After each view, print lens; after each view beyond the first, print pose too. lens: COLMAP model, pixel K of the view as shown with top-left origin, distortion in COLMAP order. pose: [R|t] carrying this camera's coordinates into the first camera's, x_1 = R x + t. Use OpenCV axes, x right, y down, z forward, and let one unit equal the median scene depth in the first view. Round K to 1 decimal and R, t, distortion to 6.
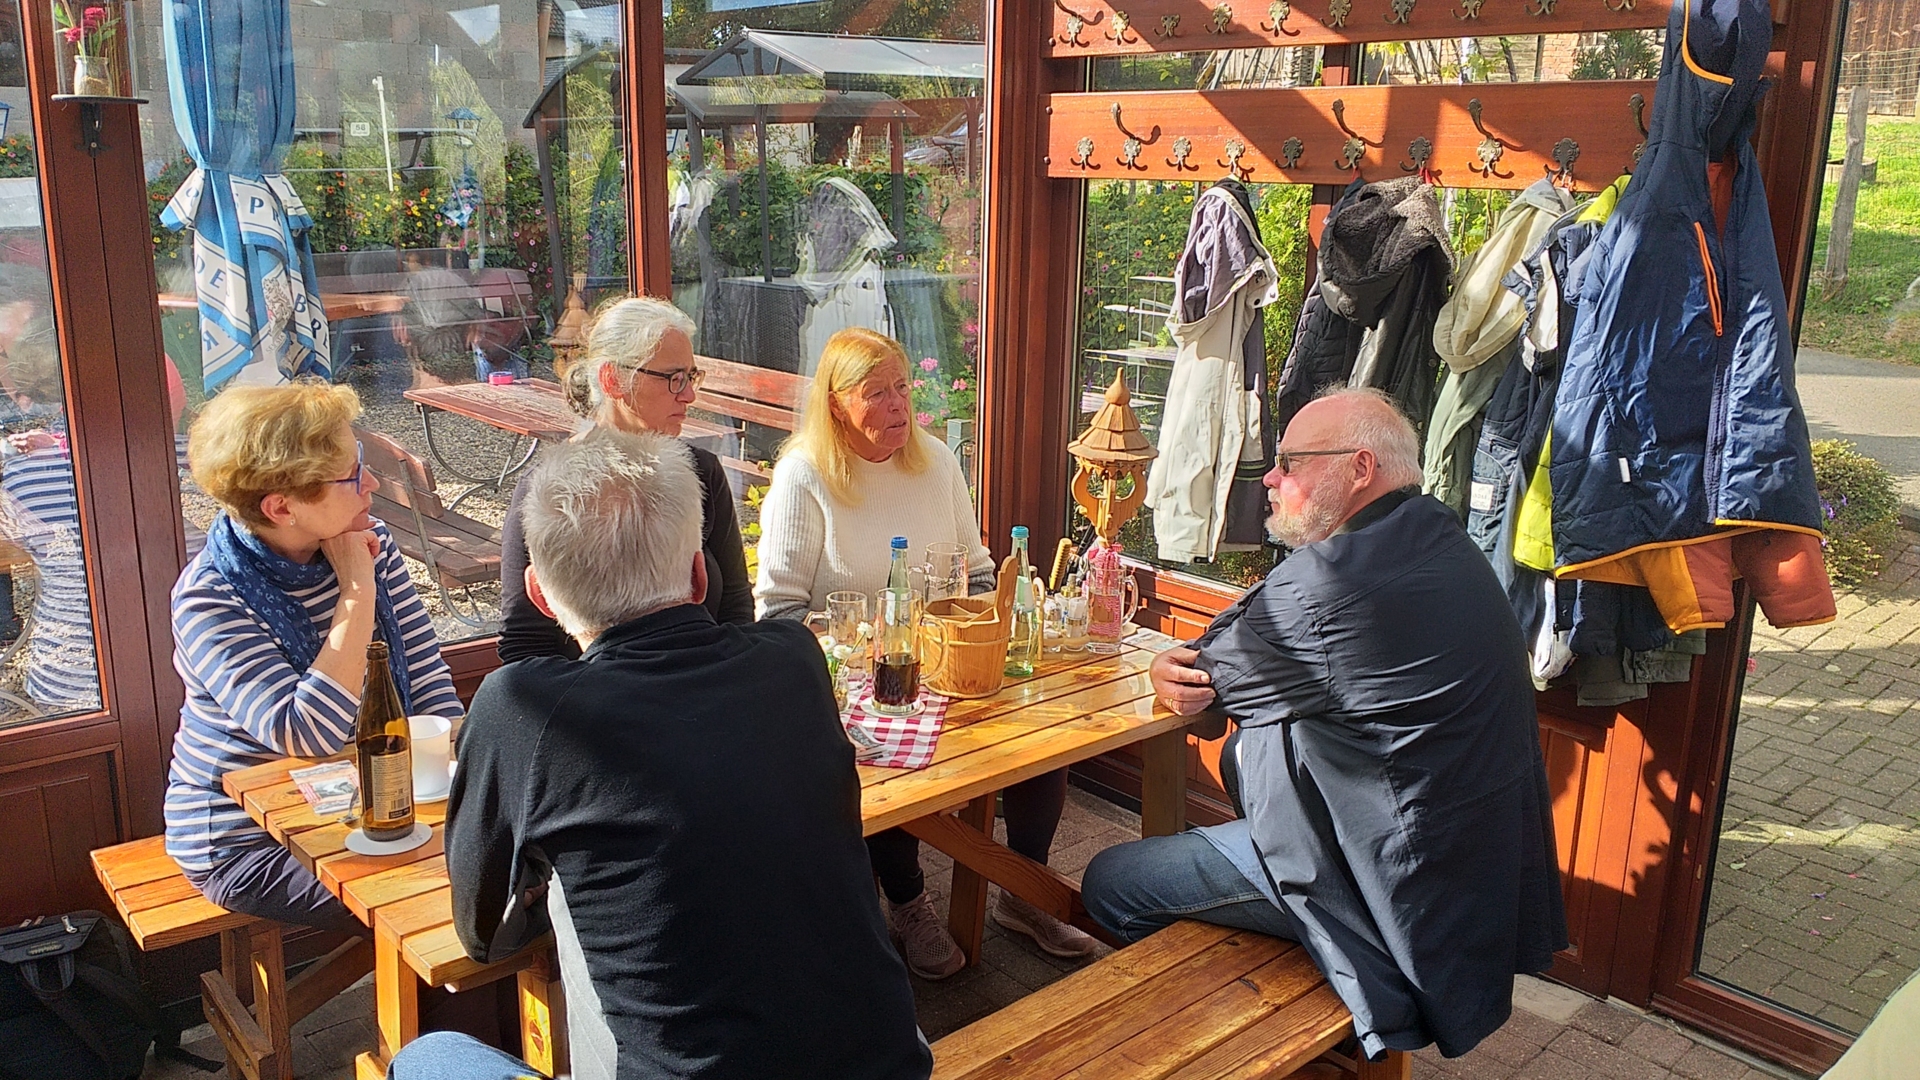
lens RADIAL K [[1512.2, 0, 961.3], [0, 1512.2, 558.0], [0, 0, 1]] dist [0.095290, -0.140537]
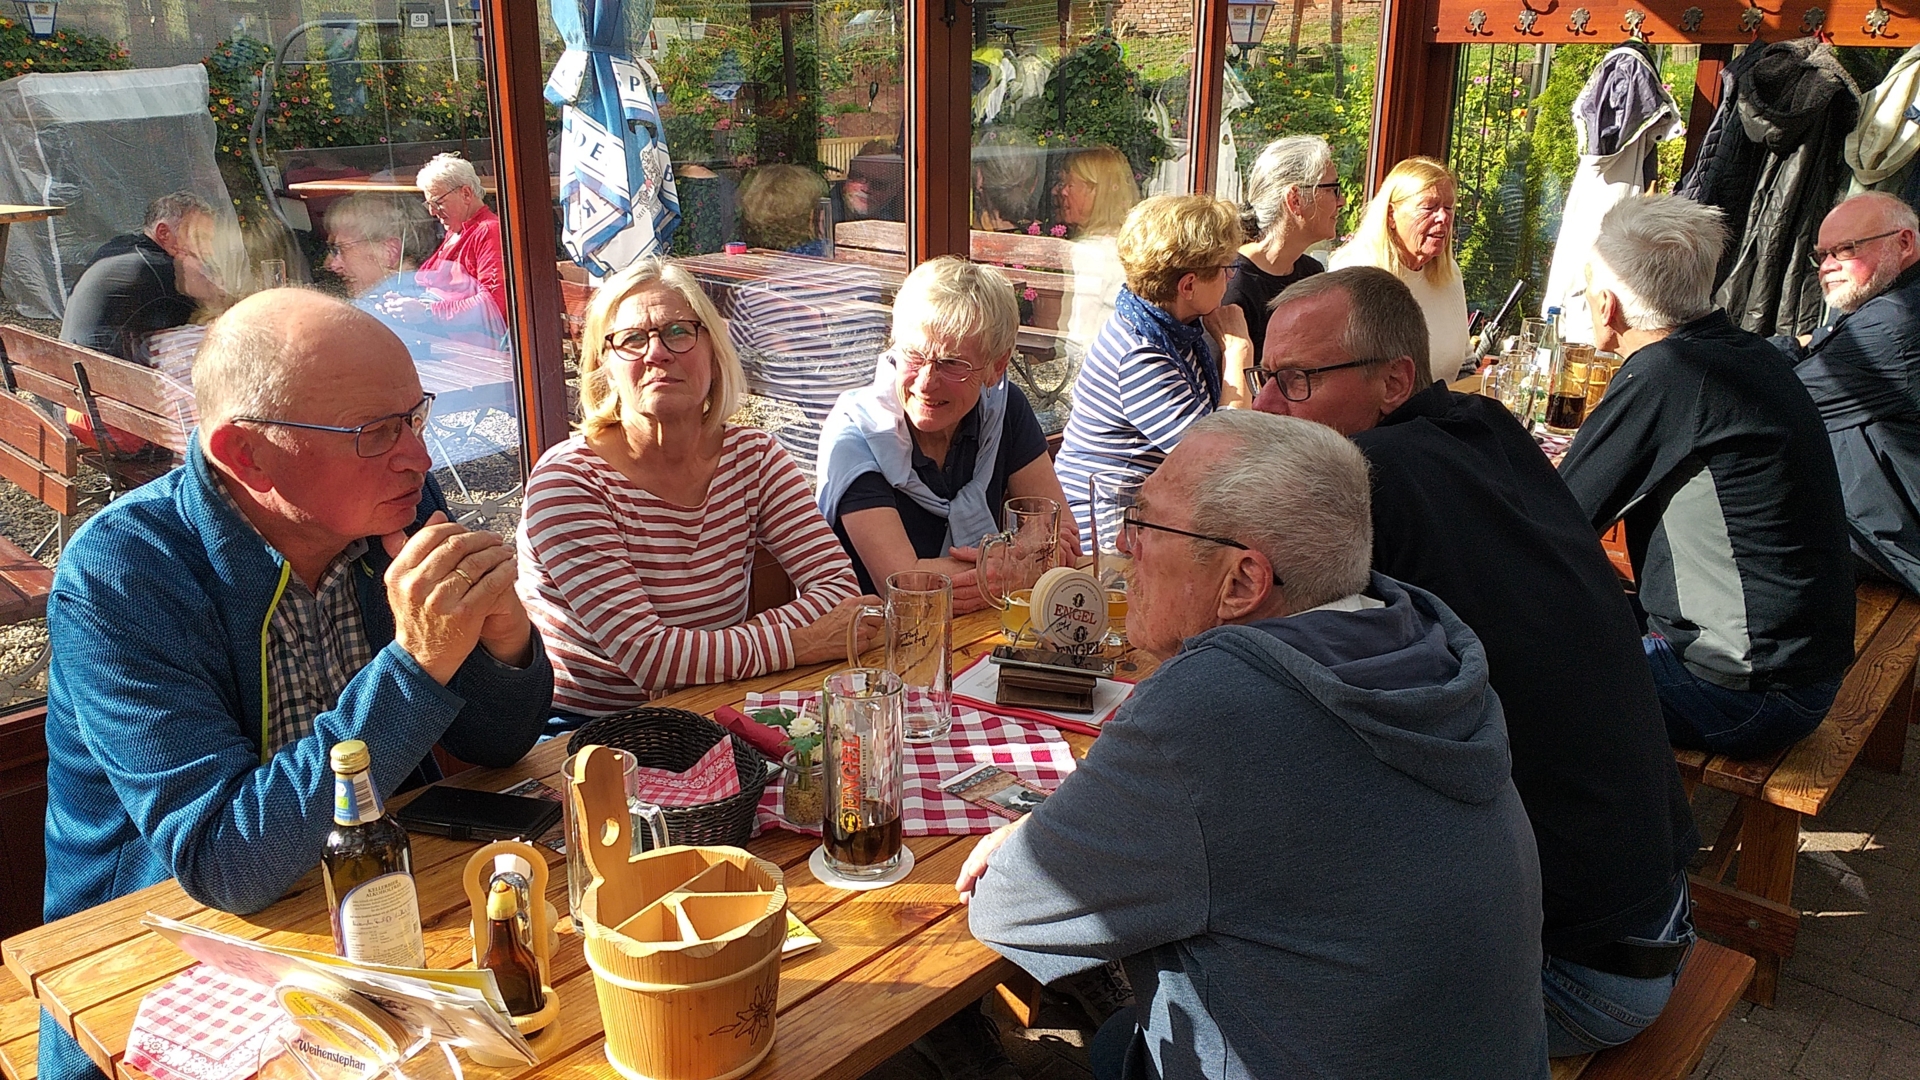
lens RADIAL K [[1512.2, 0, 966.4], [0, 1512.2, 529.8], [0, 0, 1]] dist [0.095290, -0.140537]
pose [[0.992720, -0.043552, 0.112294, -0.590972], [0.038010, 0.997974, 0.051025, 0.077222], [-0.114289, -0.046385, 0.992364, -0.241715]]
